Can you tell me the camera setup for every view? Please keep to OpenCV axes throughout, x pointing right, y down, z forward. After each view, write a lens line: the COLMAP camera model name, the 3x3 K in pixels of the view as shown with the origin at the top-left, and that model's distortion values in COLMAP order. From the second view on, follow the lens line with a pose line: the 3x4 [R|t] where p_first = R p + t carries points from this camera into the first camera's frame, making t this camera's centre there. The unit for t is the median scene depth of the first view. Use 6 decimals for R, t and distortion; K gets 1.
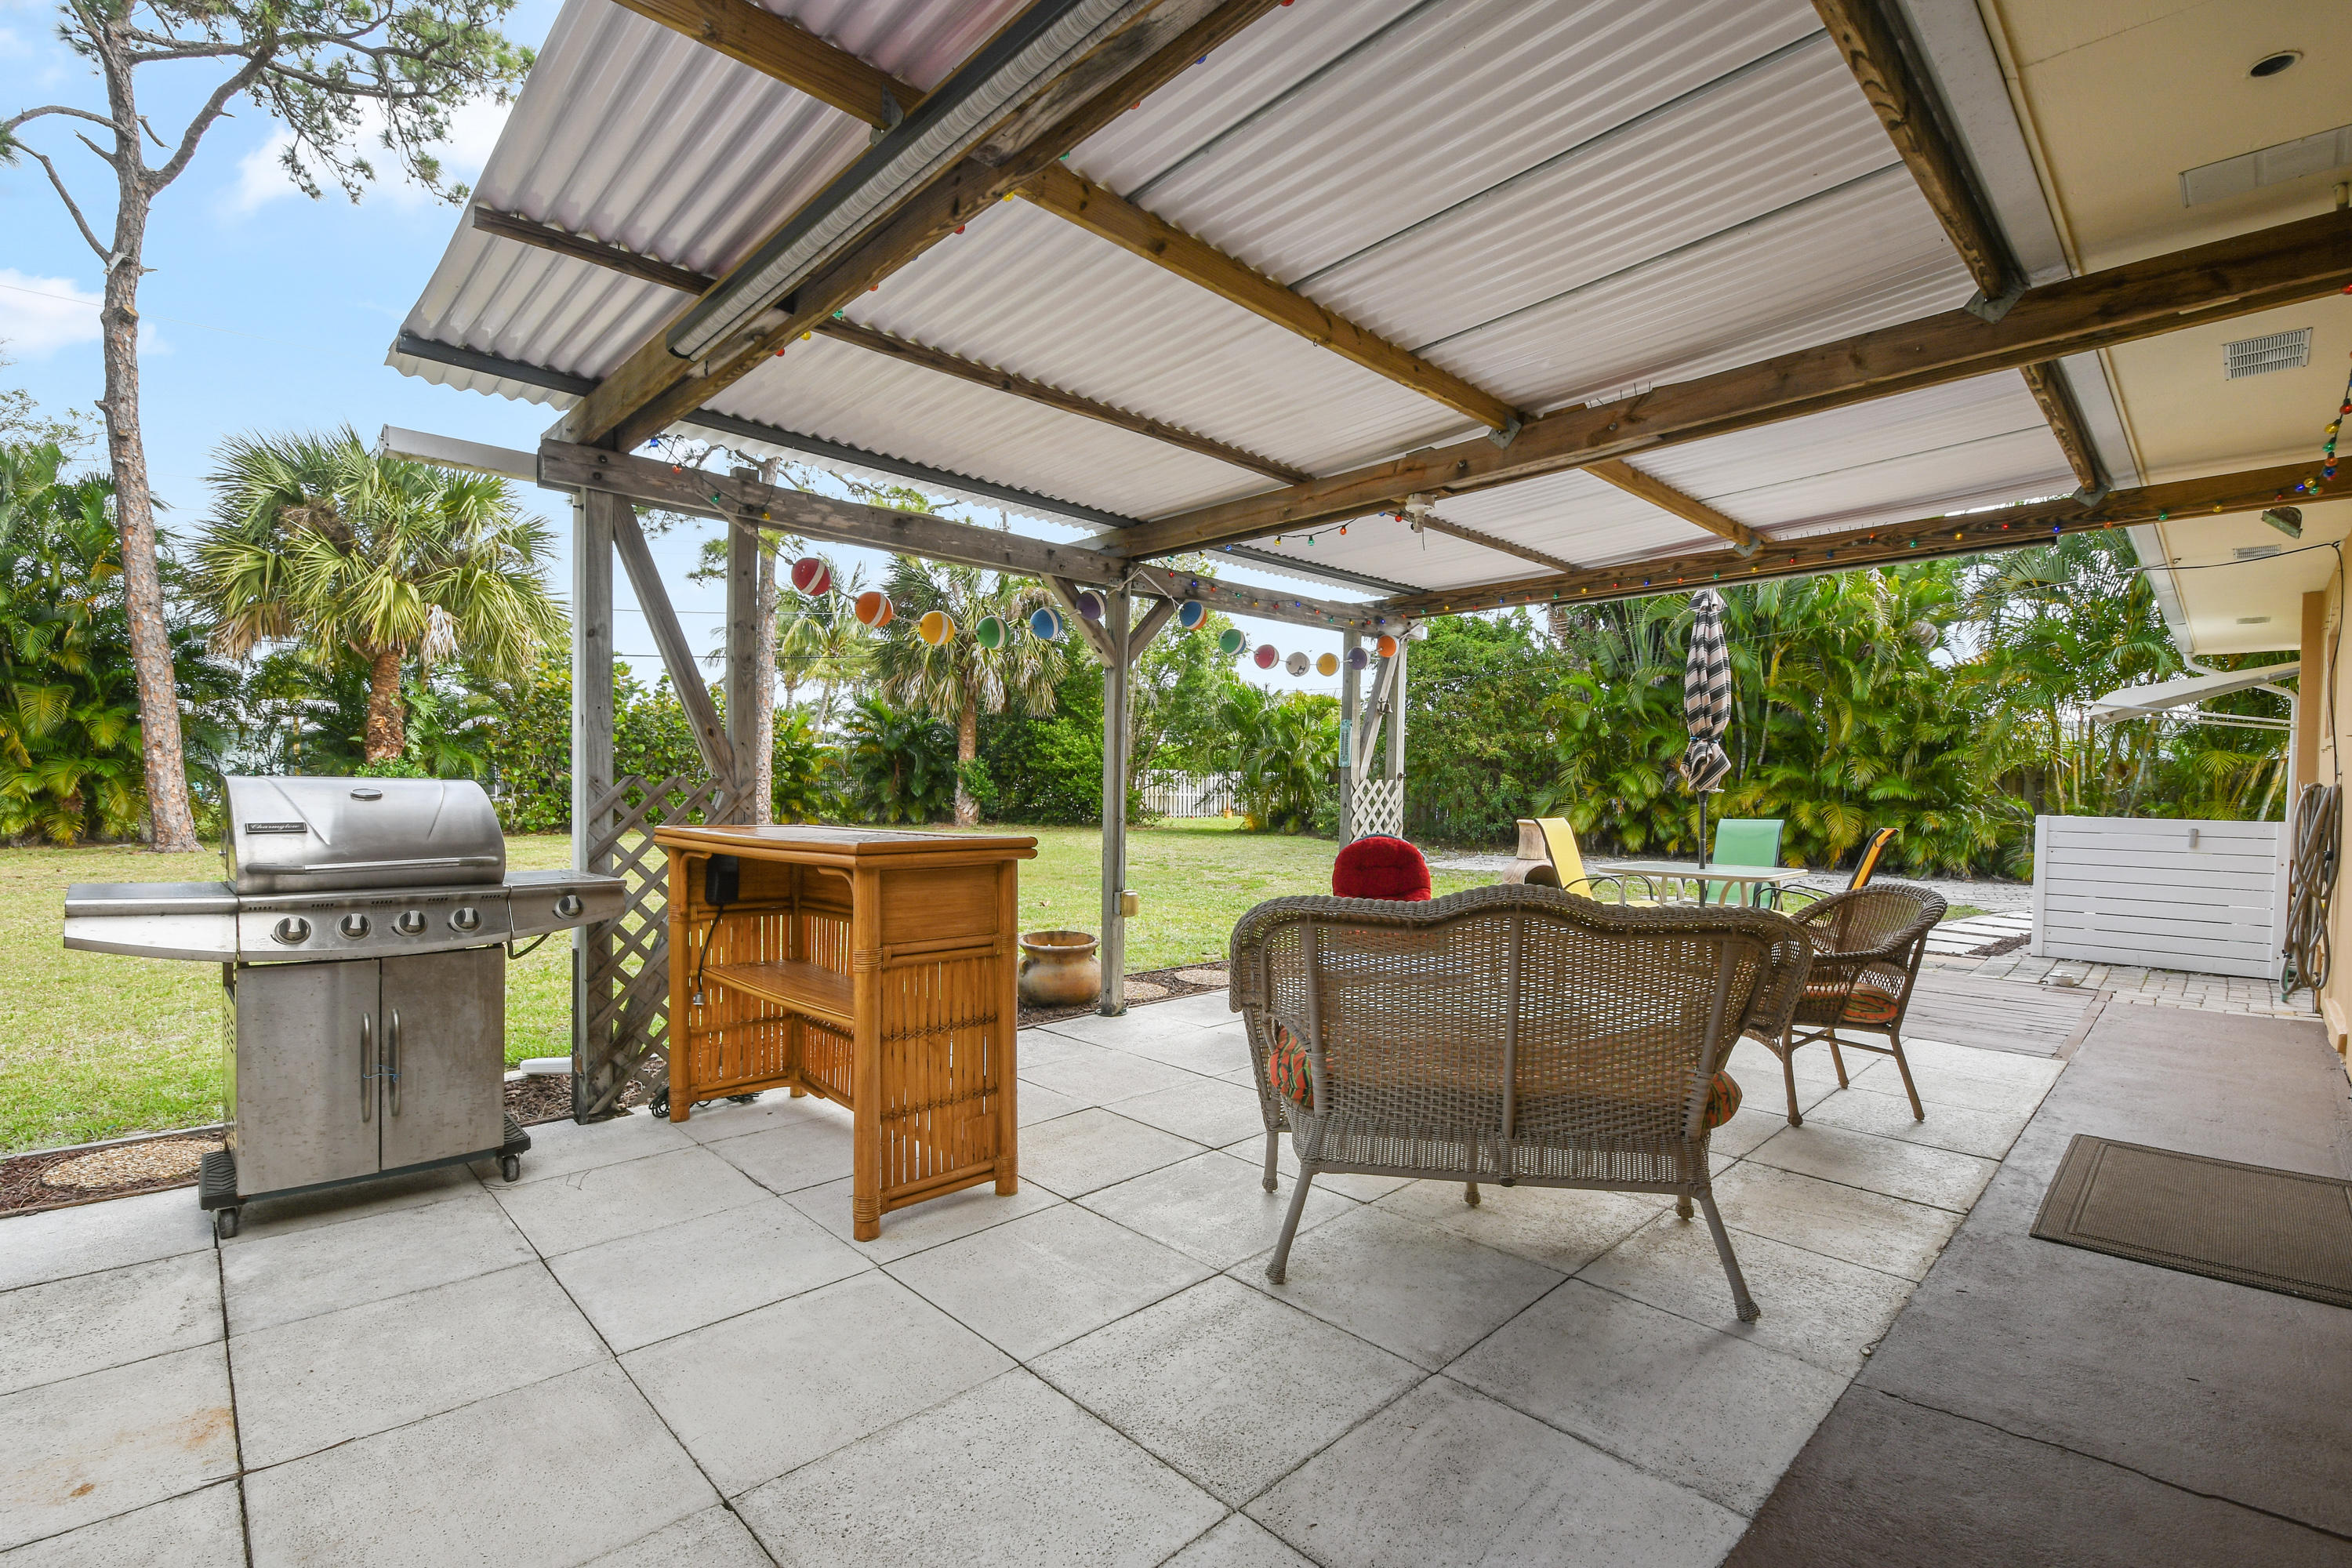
lens RADIAL K [[1038.5, 0, 1172.0], [0, 1038.5, 829.3], [0, 0, 1]] dist [-0.001578, -0.000120]
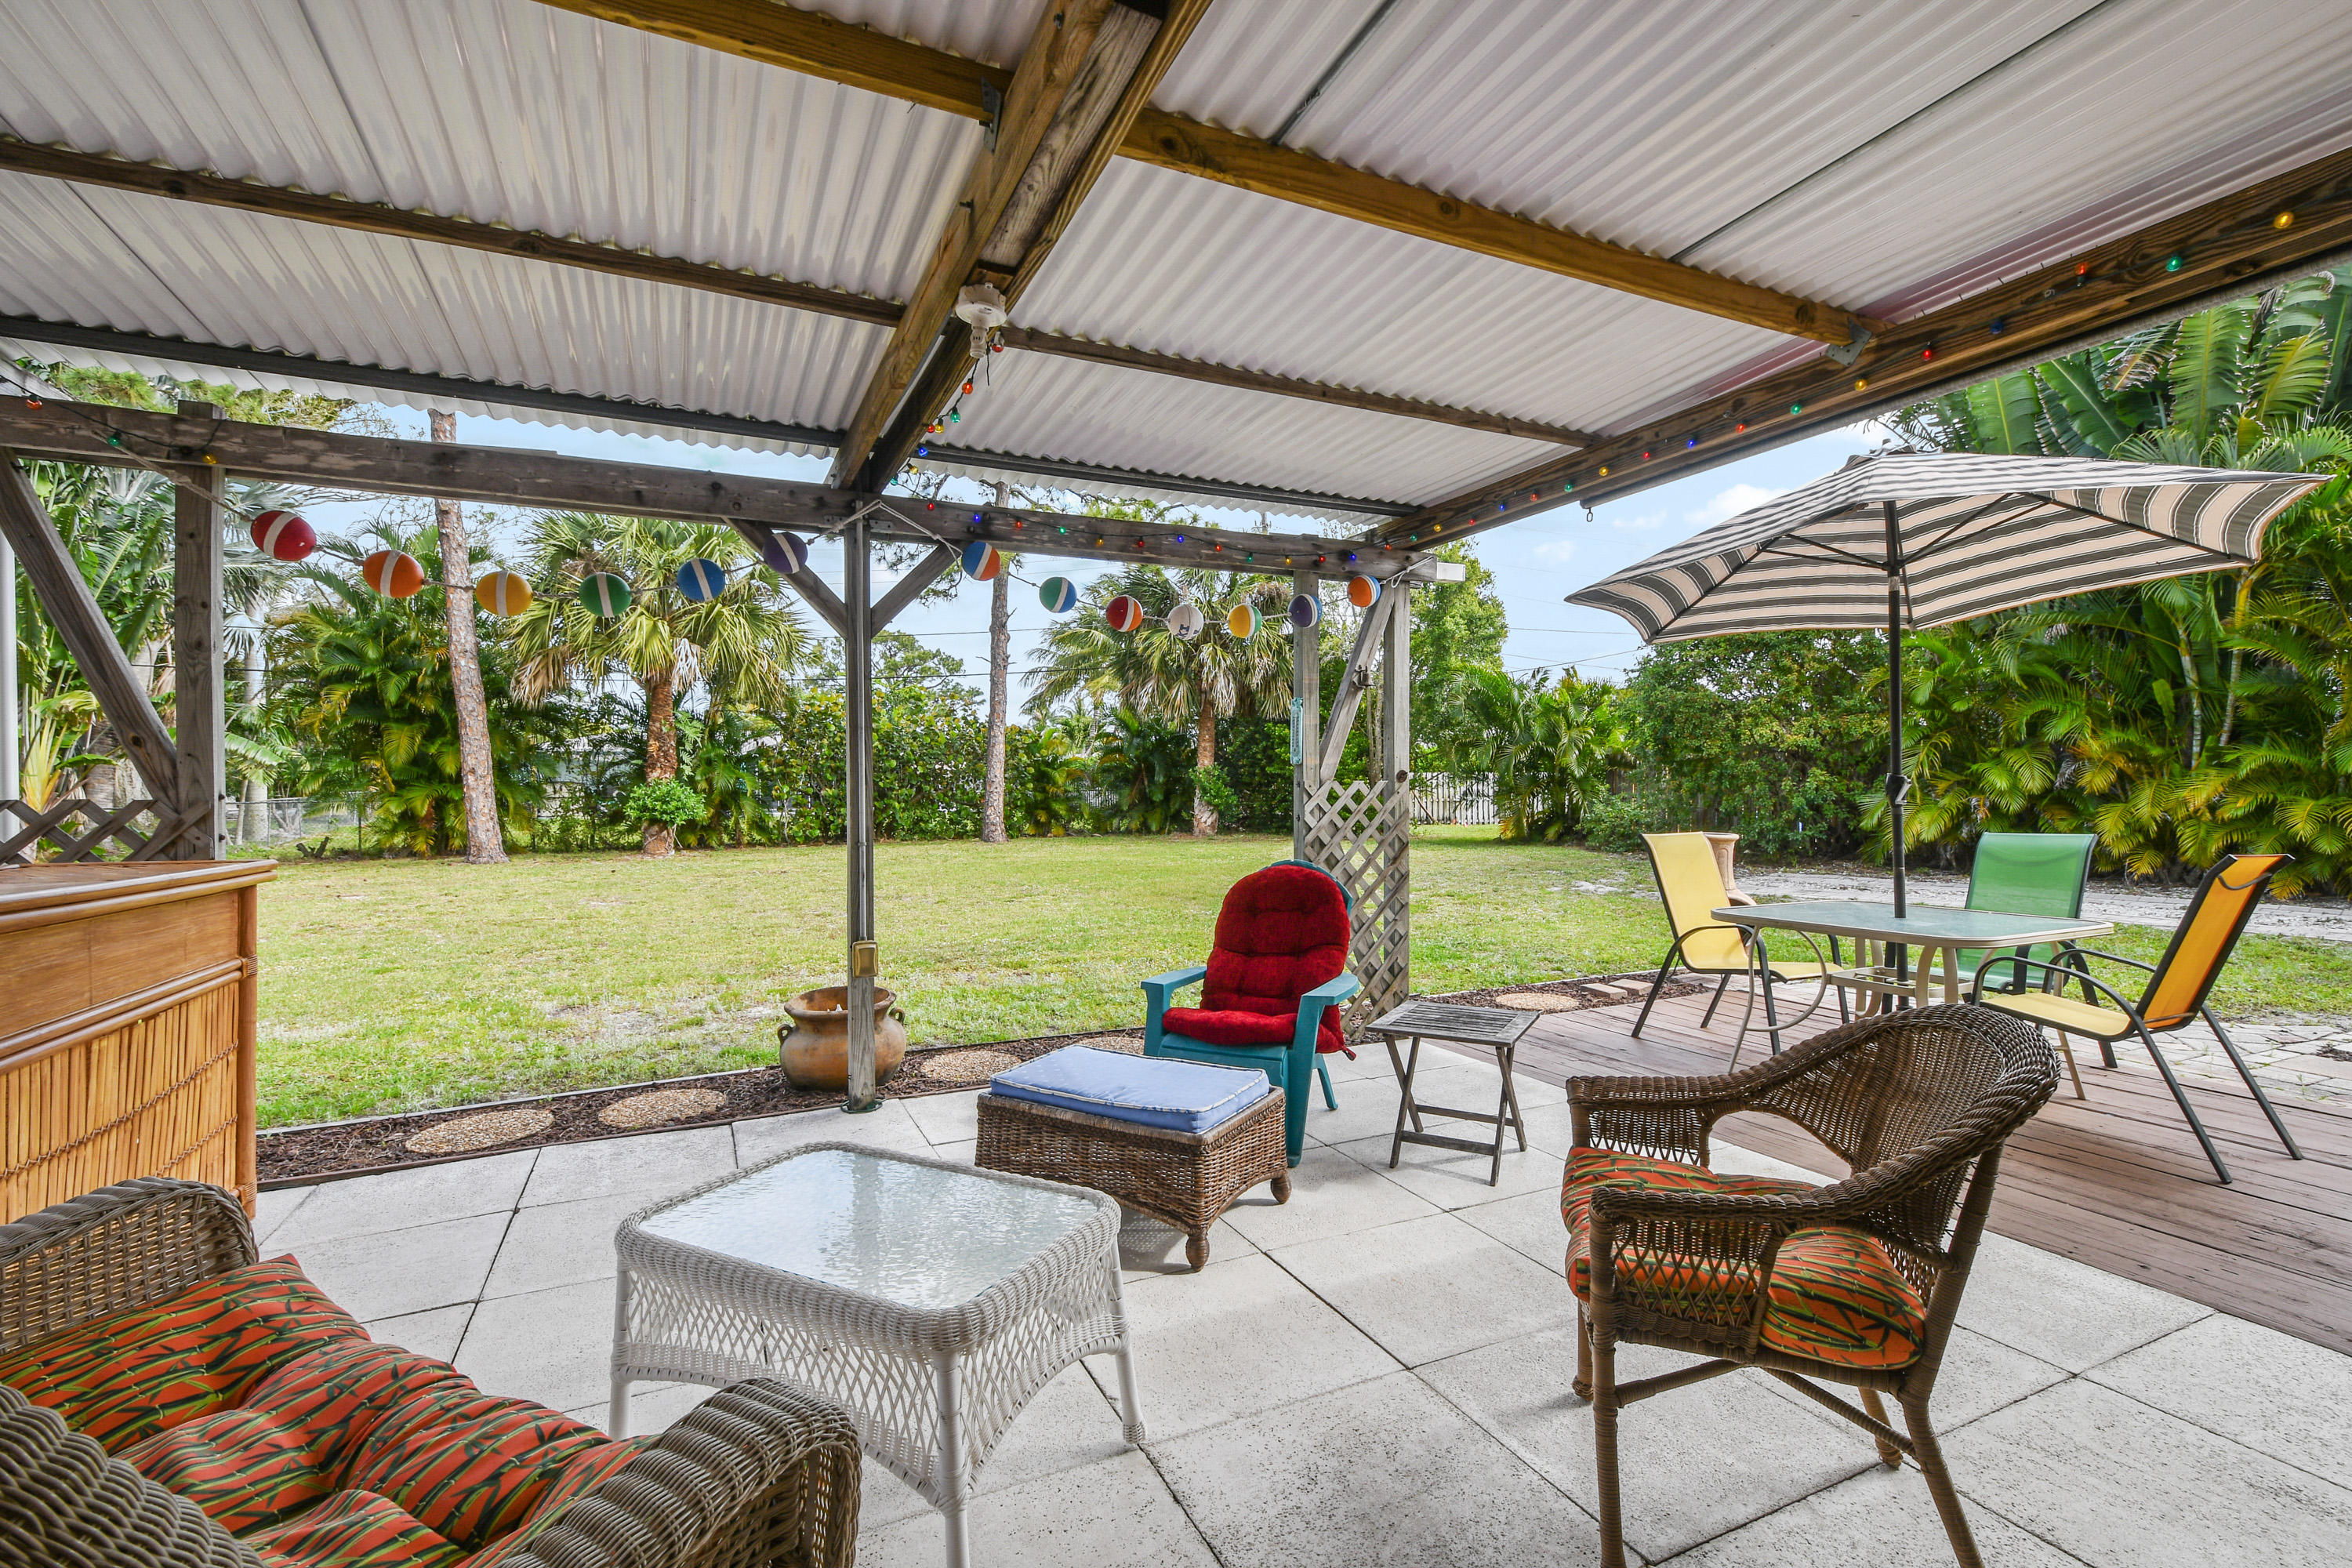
lens RADIAL K [[1036.8, 0, 1174.4], [0, 1036.8, 800.2], [0, 0, 1]] dist [0.004225, 0.000502]
pose [[0.946067, -0.014705, -0.323637, 0.128111], [0.003691, 0.999394, -0.034621, -0.004274], [0.323950, 0.031559, 0.945548, 0.120740]]
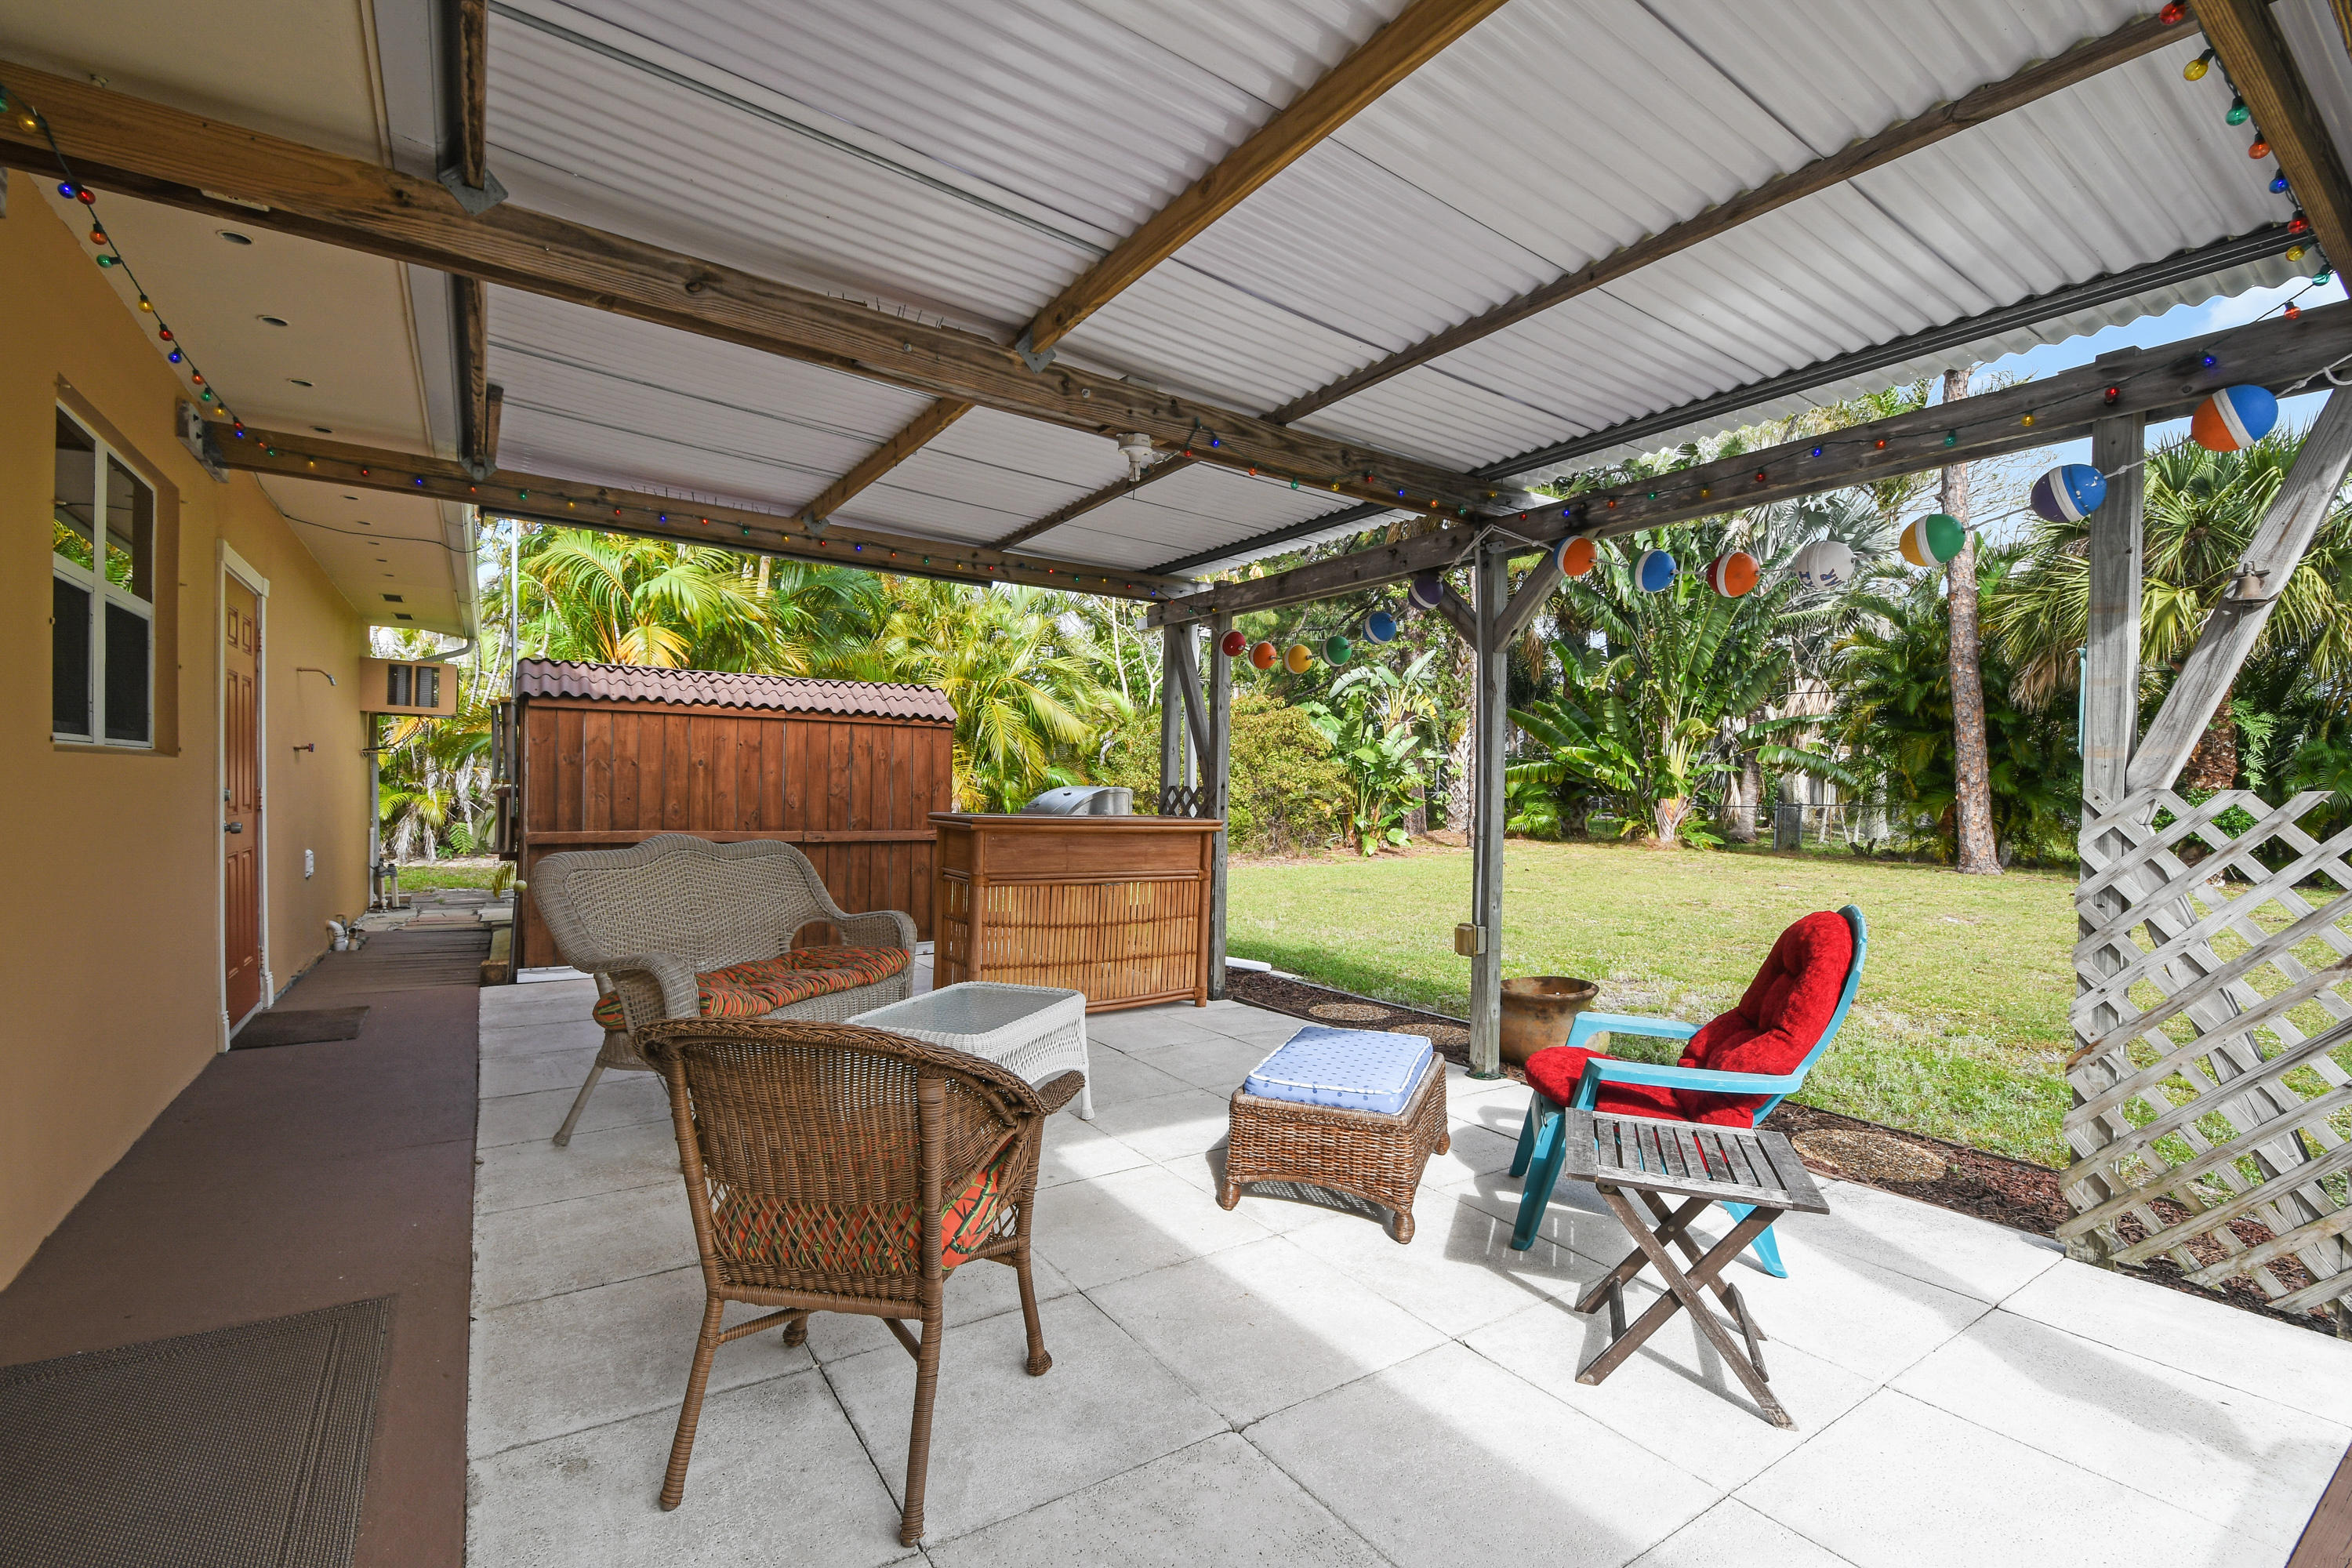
lens RADIAL K [[1036.8, 0, 1174.4], [0, 1036.8, 800.2], [0, 0, 1]] dist [0.004225, 0.000502]
pose [[-0.167792, -0.000883, -0.985822, 0.257386], [-0.067221, 0.997682, 0.010548, -0.009312], [0.983528, 0.068038, -0.167462, 0.287883]]
